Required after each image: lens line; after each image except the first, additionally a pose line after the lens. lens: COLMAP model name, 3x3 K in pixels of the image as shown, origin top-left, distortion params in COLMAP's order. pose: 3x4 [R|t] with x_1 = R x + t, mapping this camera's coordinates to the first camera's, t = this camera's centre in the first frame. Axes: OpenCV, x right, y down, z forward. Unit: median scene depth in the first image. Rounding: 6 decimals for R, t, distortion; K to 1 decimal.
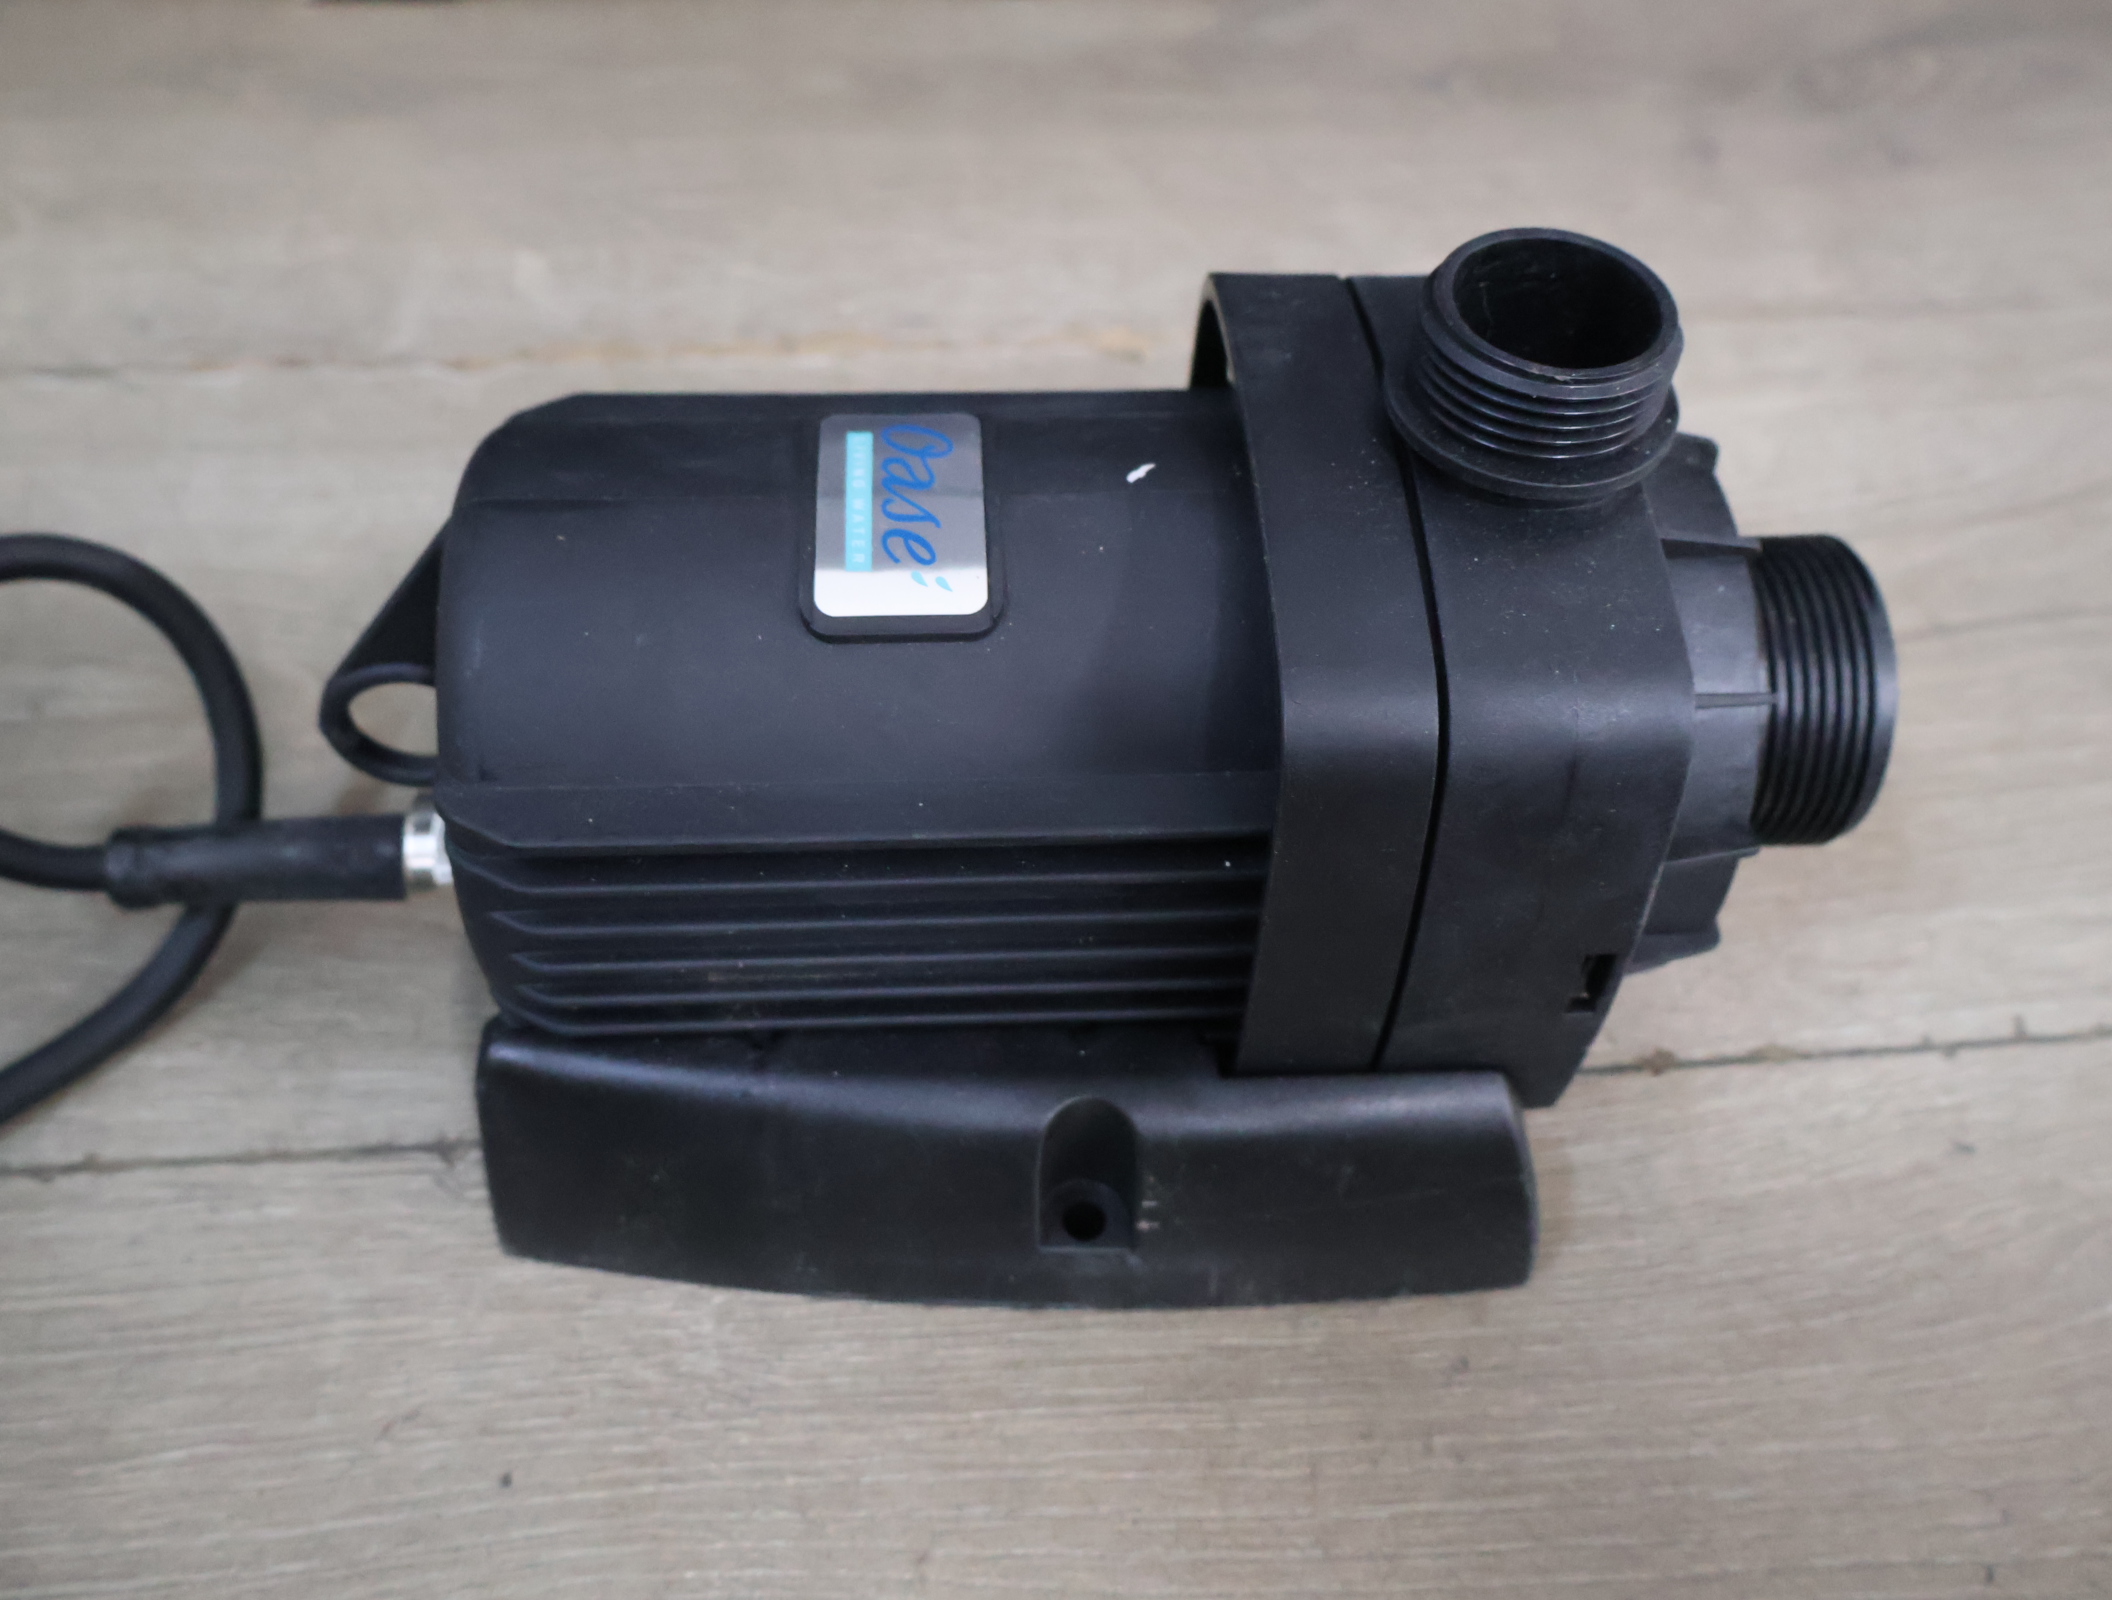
lens RADIAL K [[2095.0, 0, 1050.8], [0, 2095.0, 780.1], [0, 0, 1]] dist [0.009369, 0.000000]
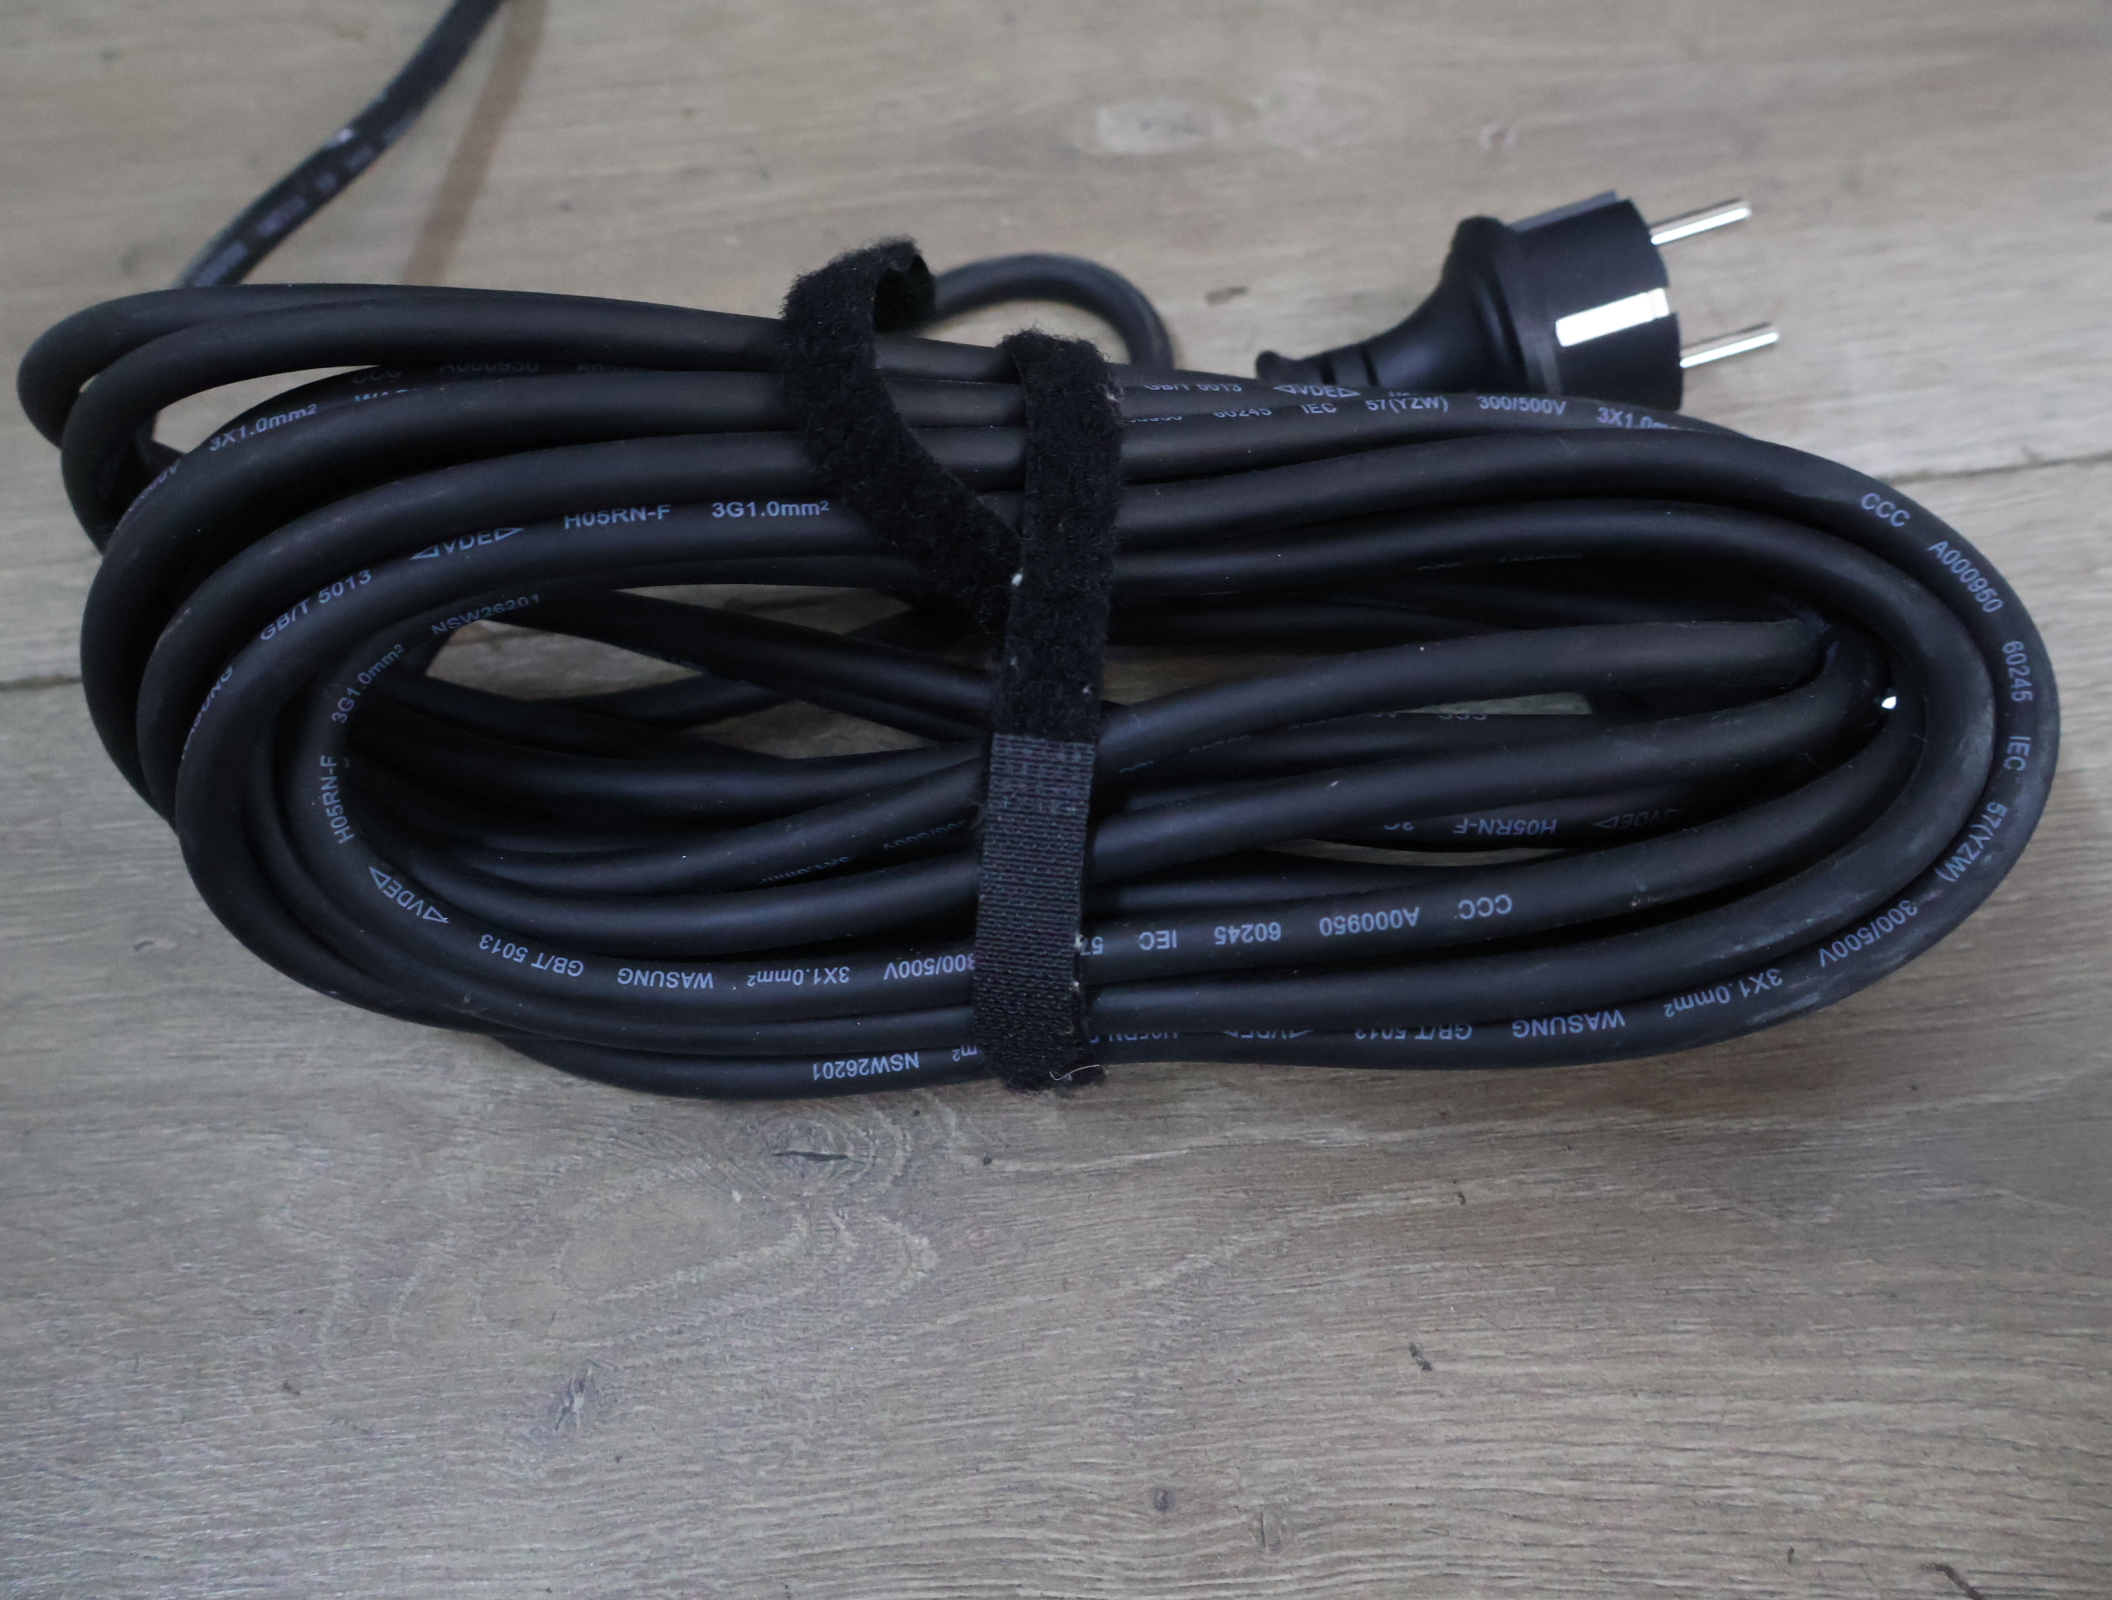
lens RADIAL K [[2095.0, 0, 1069.9], [0, 2095.0, 818.8], [0, 0, 1]] dist [0.009369, 0.000000]
pose [[0.996157, -0.046884, -0.073986, -0.135995], [0.057002, 0.988339, 0.141194, 0.637825], [0.066504, -0.144869, 0.987213, -0.431370]]
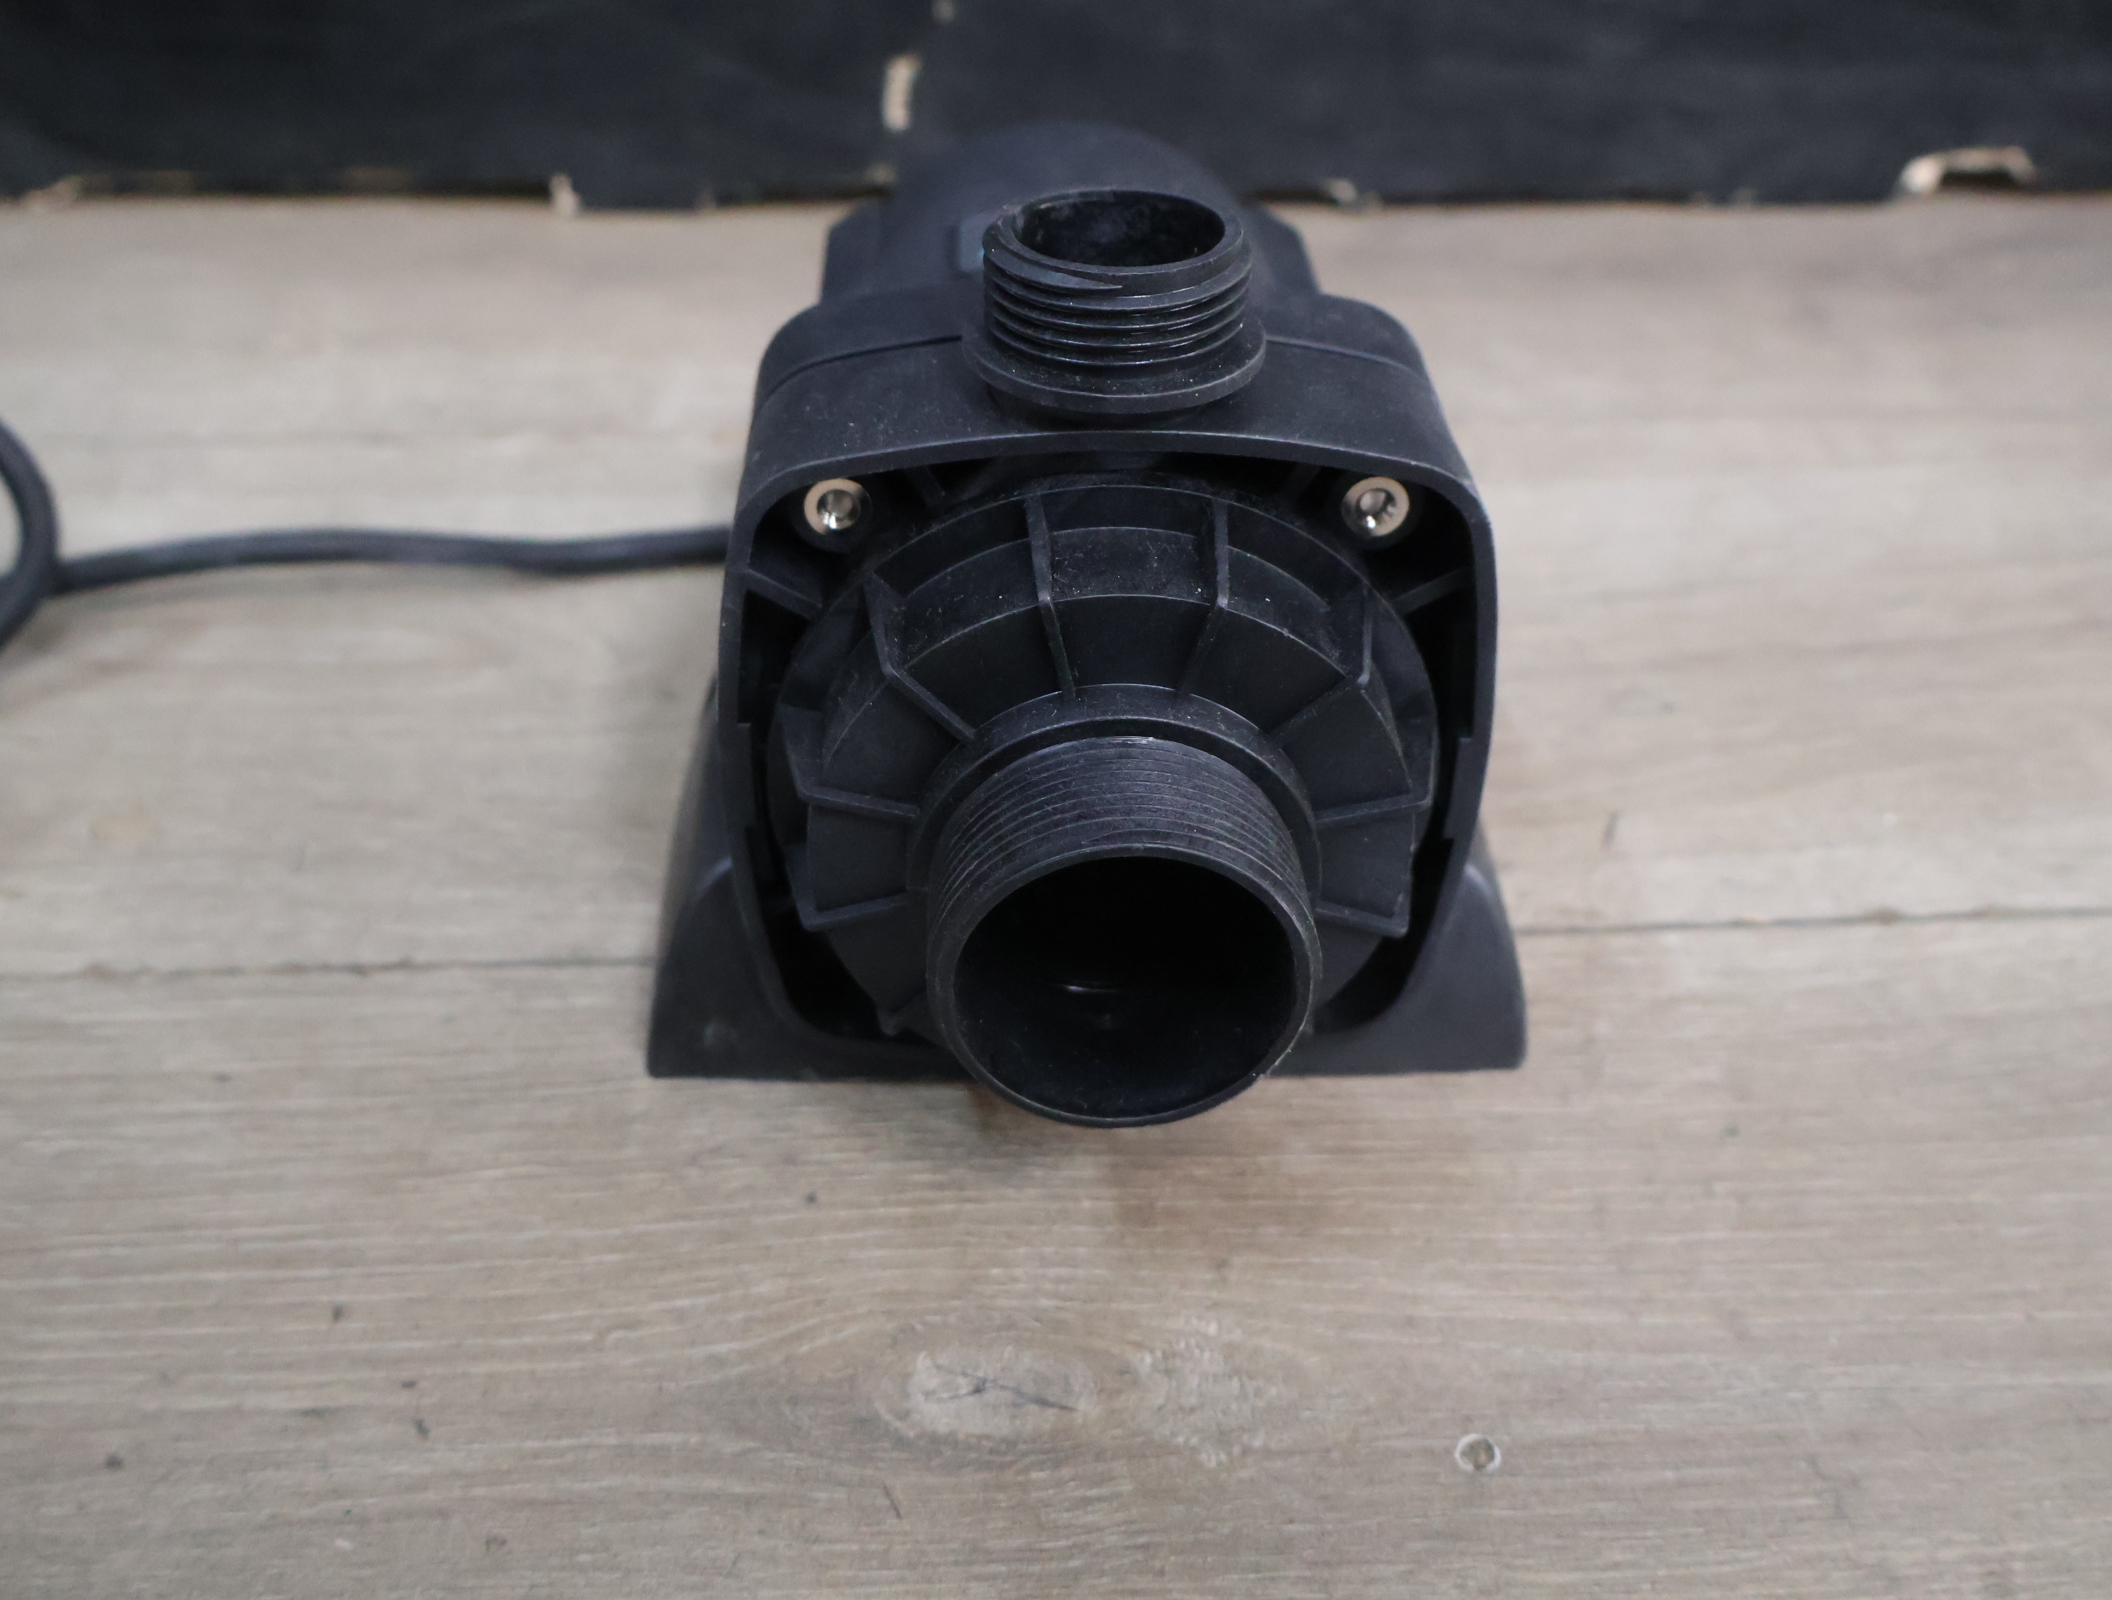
lens RADIAL K [[2095.0, 0, 1045.6], [0, 2095.0, 785.5], [0, 0, 1]] dist [0.009369, 0.000000]
pose [[0.999693, 0.002546, -0.024659, -0.115066], [-0.008667, 0.967830, -0.251456, 0.379424], [0.023226, 0.251592, 0.967555, -0.040204]]
